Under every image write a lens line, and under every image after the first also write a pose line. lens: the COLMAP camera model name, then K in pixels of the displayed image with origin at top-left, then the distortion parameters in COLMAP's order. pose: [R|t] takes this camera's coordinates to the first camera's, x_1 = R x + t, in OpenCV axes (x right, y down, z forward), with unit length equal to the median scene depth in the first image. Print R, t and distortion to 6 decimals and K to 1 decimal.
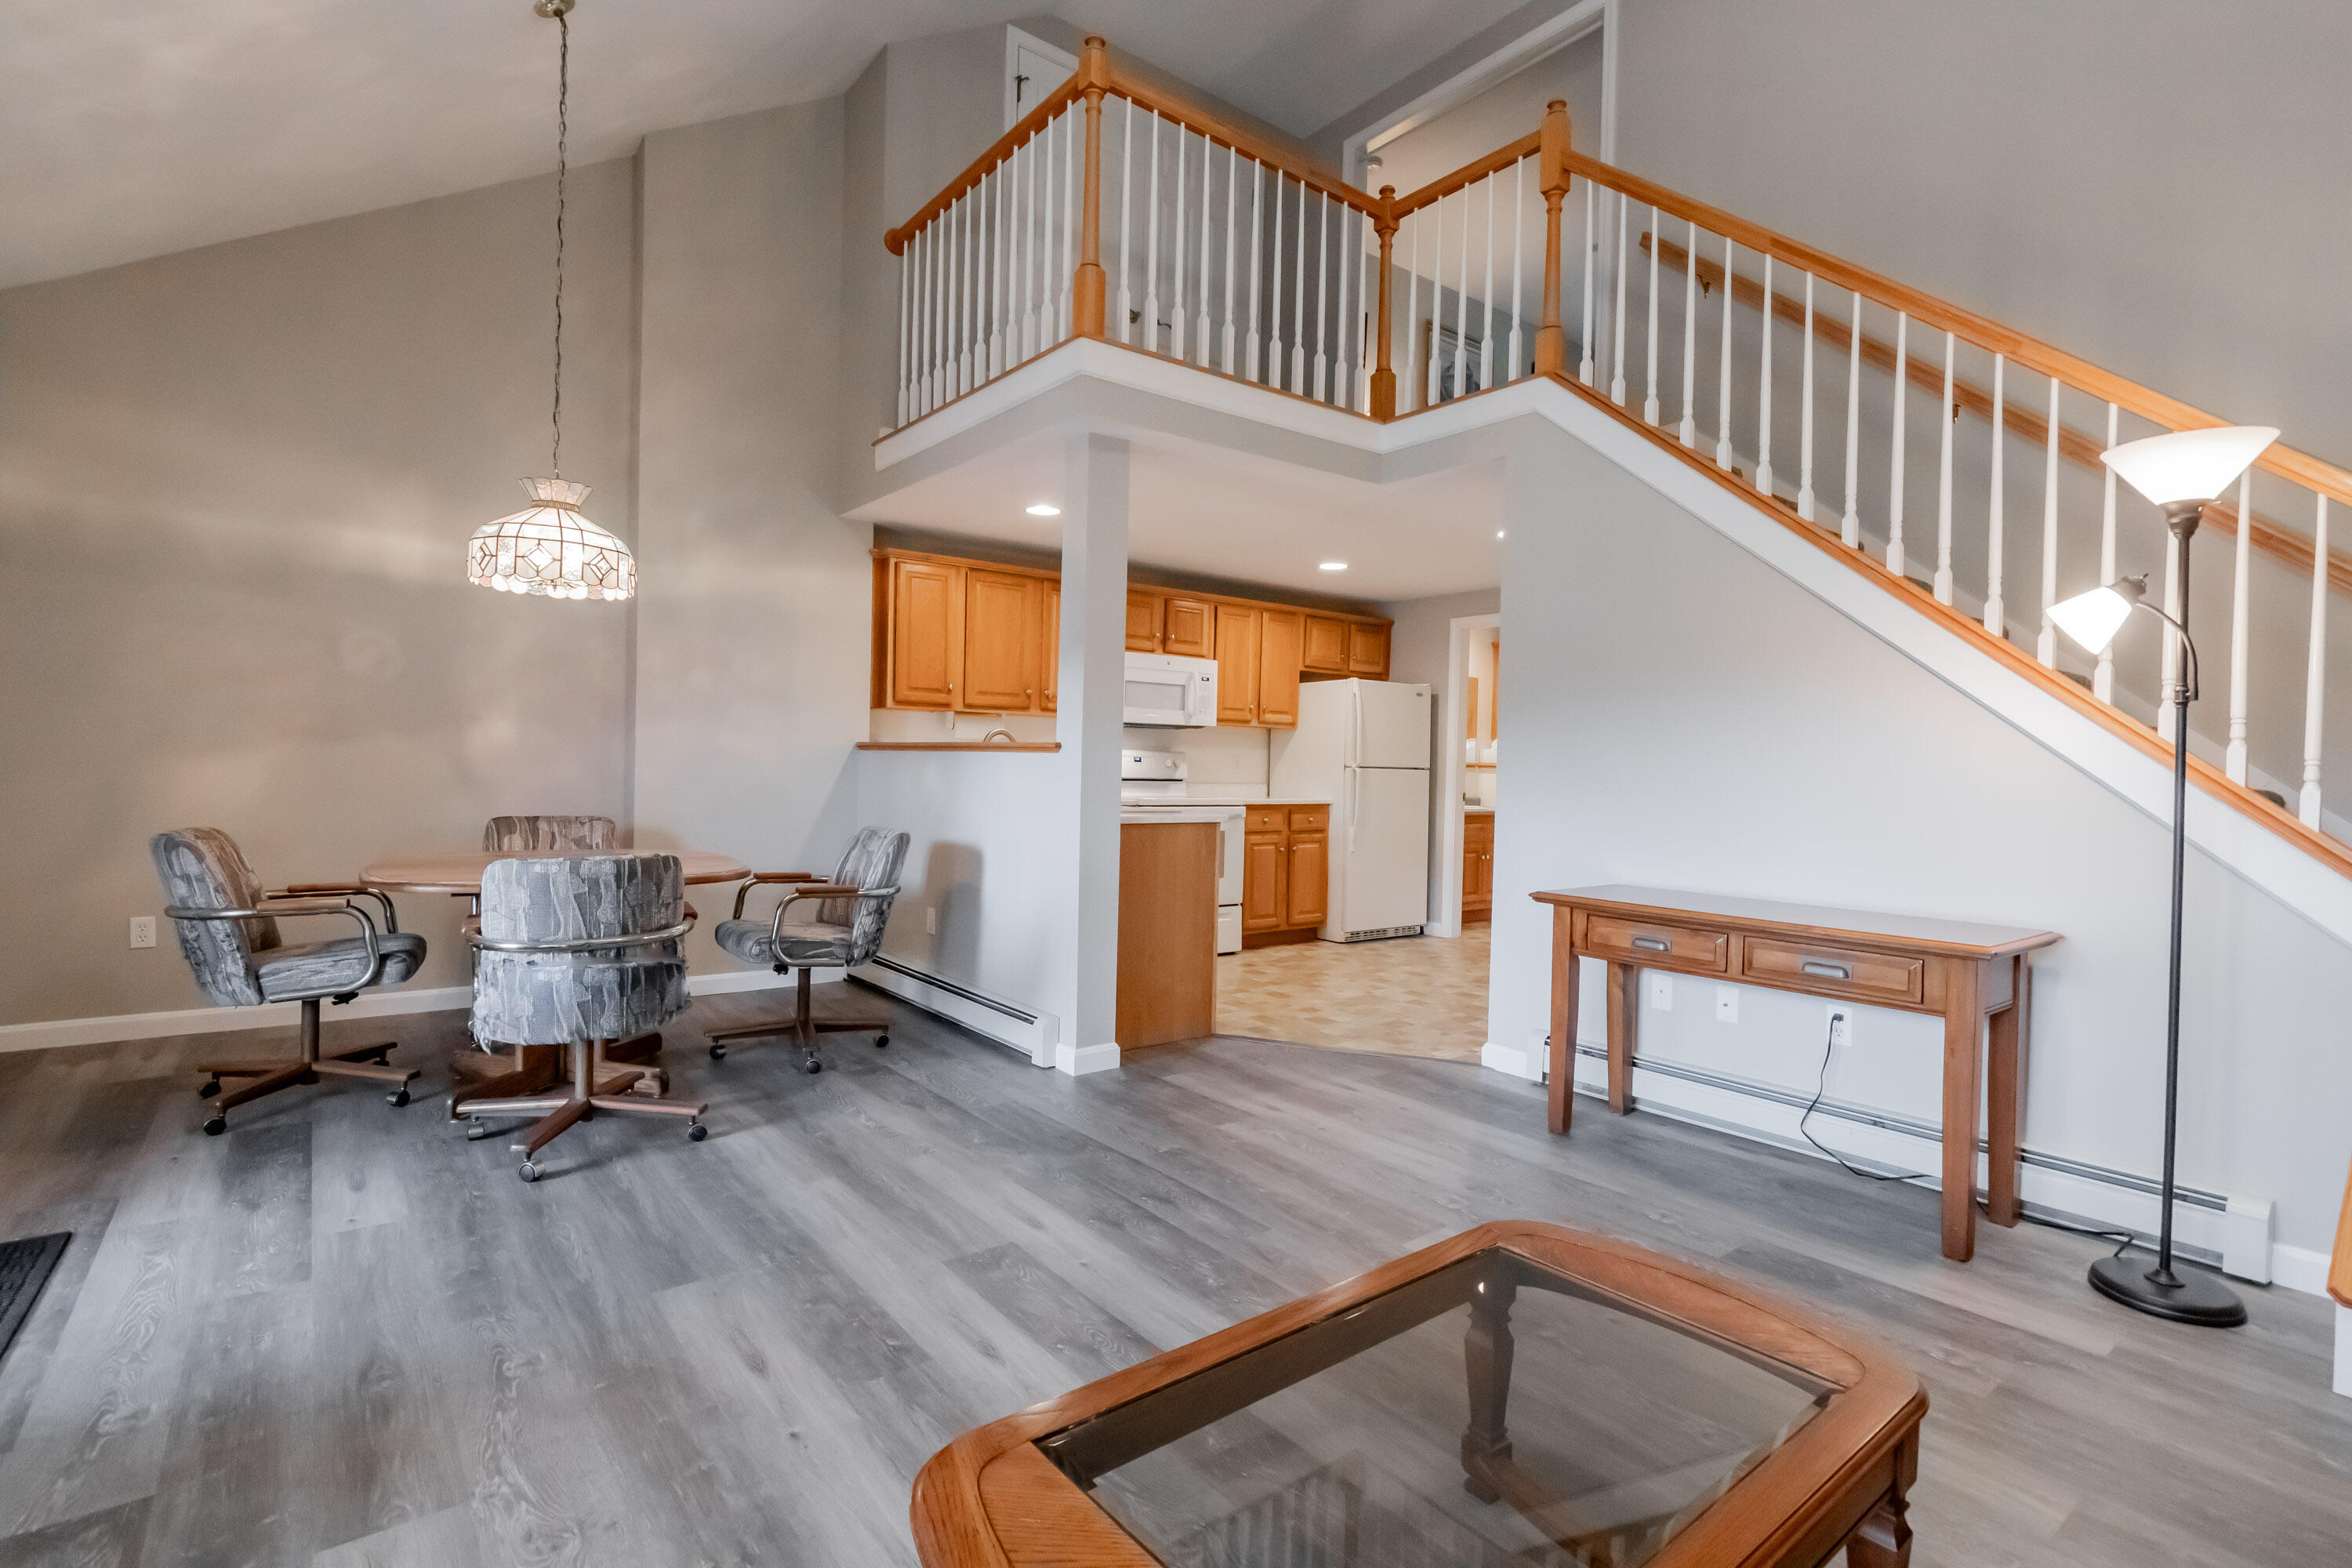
lens RADIAL K [[1109.7, 0, 1192.8], [0, 1109.7, 764.1], [0, 0, 1]] dist [-0.000082, -0.000016]
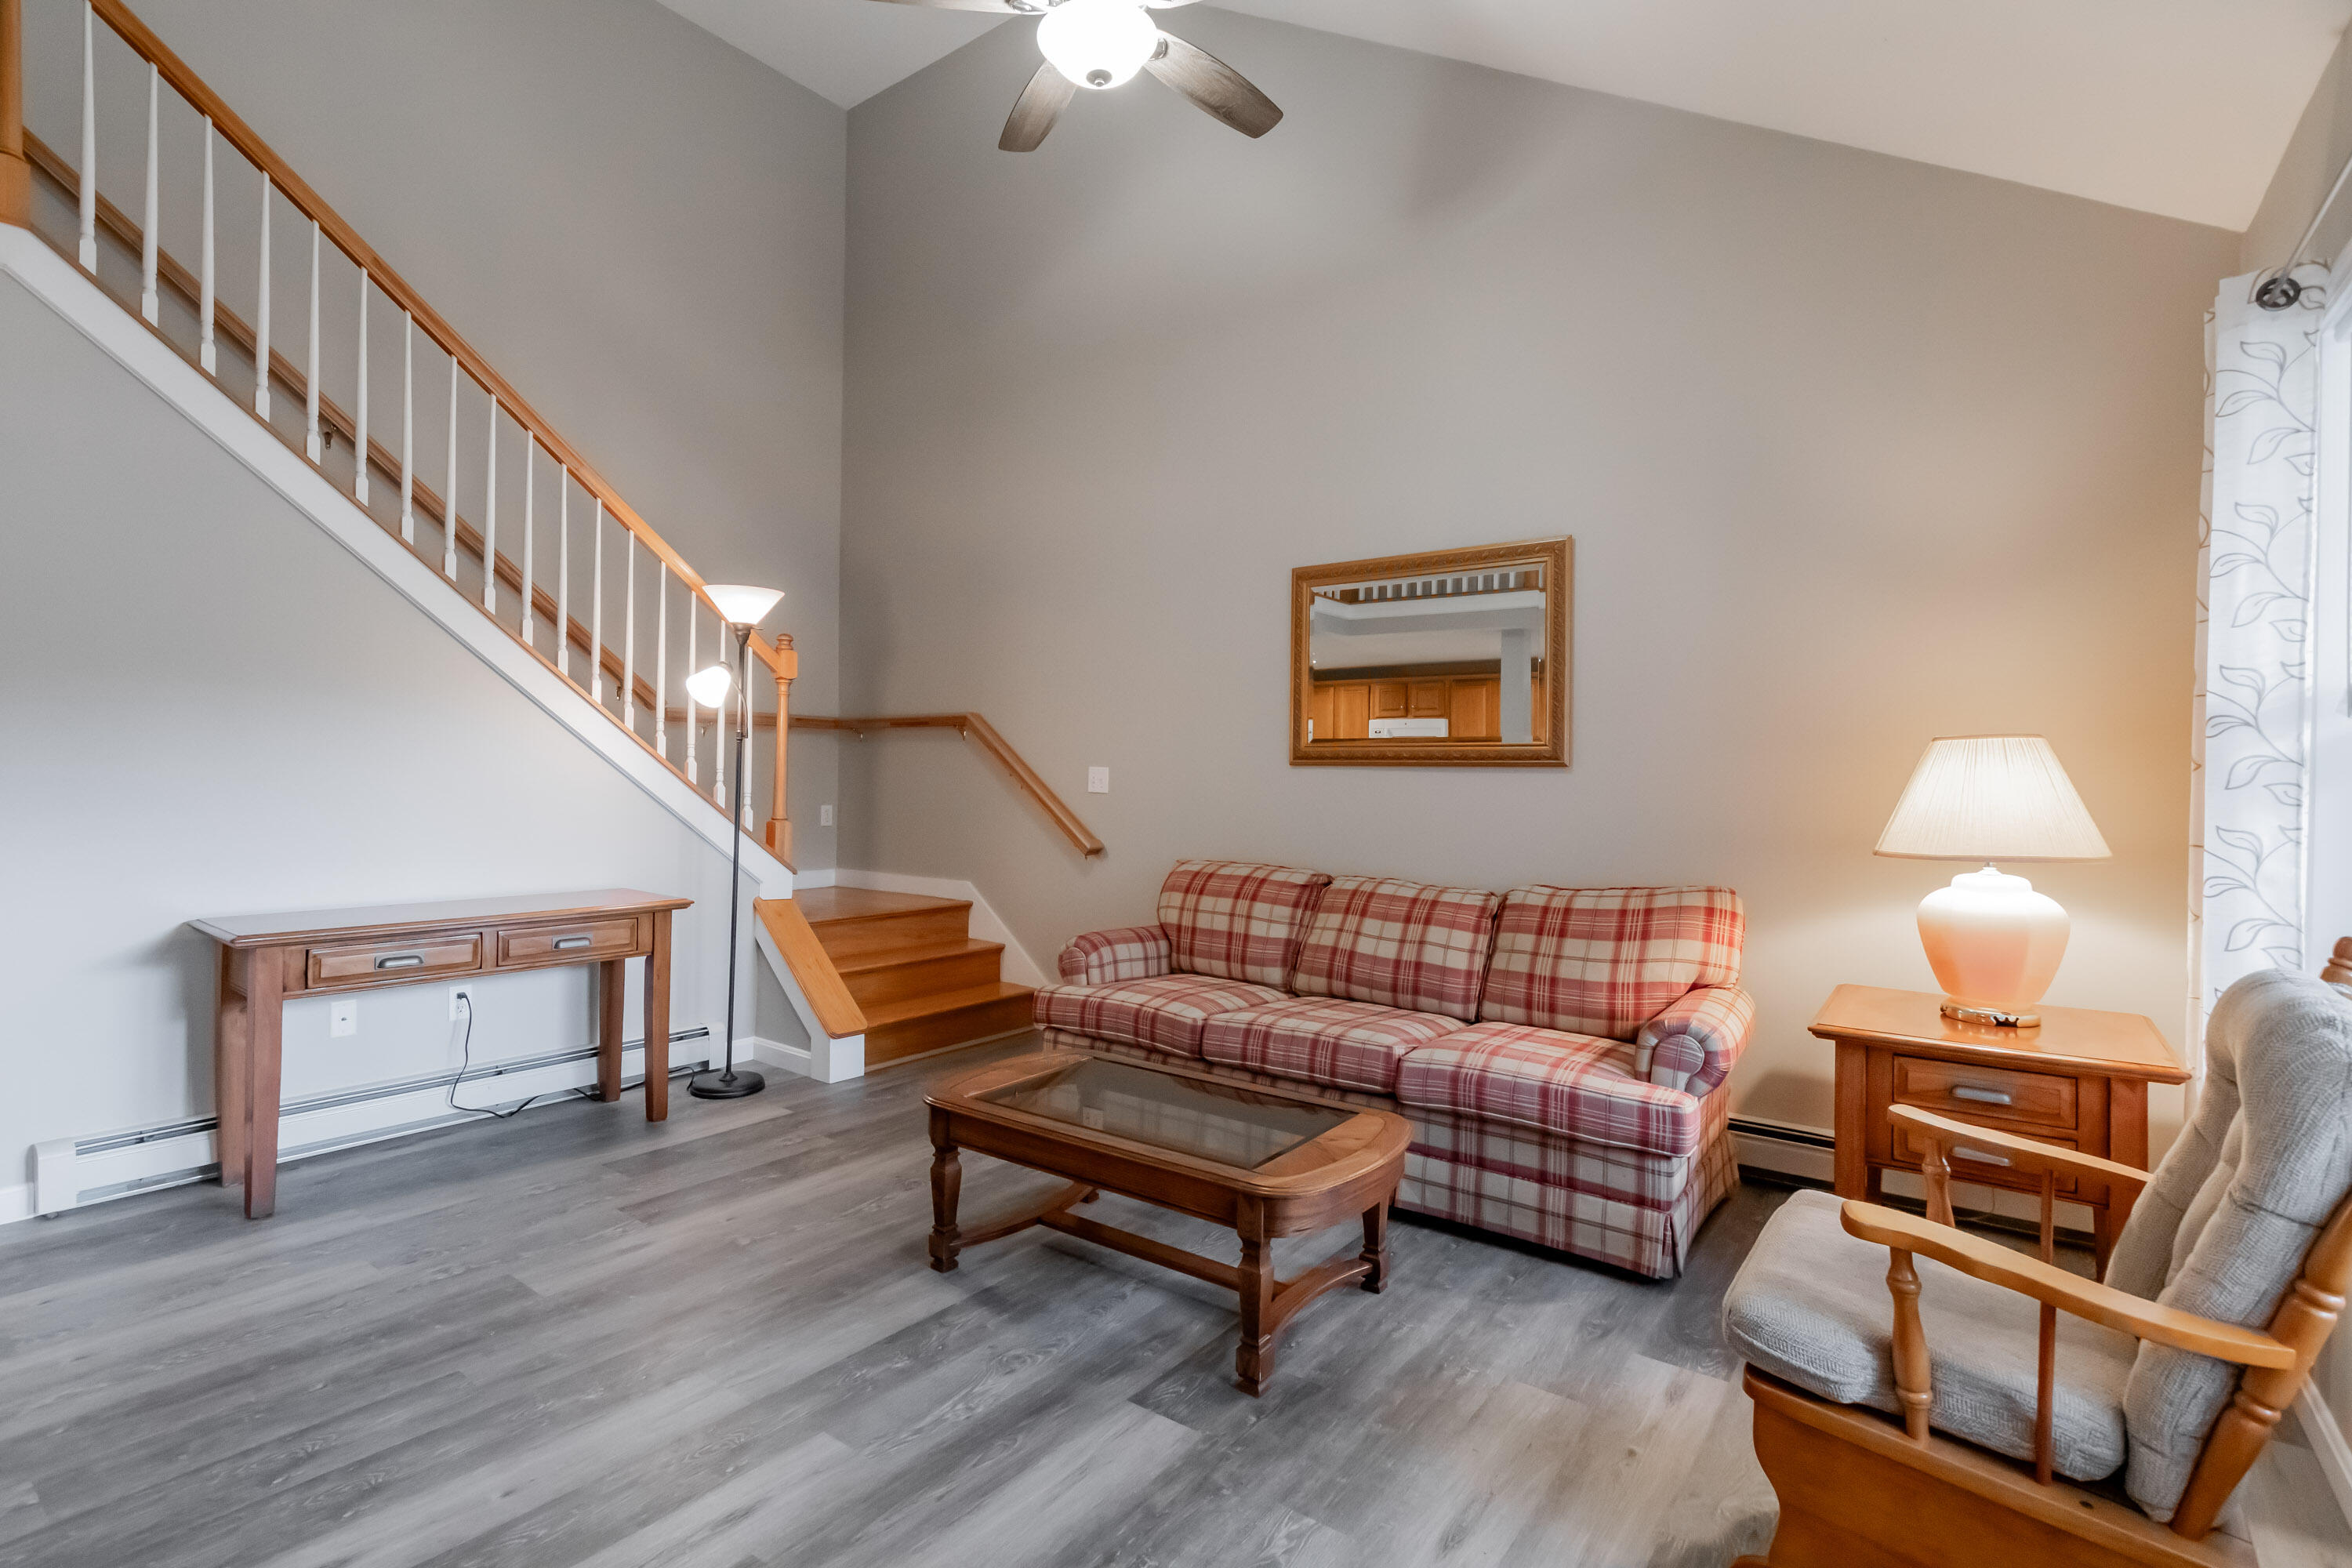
lens RADIAL K [[1092.9, 0, 1174.7], [0, 1092.9, 749.9], [0, 0, 1]] dist [0.003800, 0.000526]
pose [[-0.250323, -0.003929, 0.968154, -0.656093], [-0.025173, 0.999680, -0.002451, -0.037970], [-0.967835, -0.024985, -0.250342, 0.550384]]
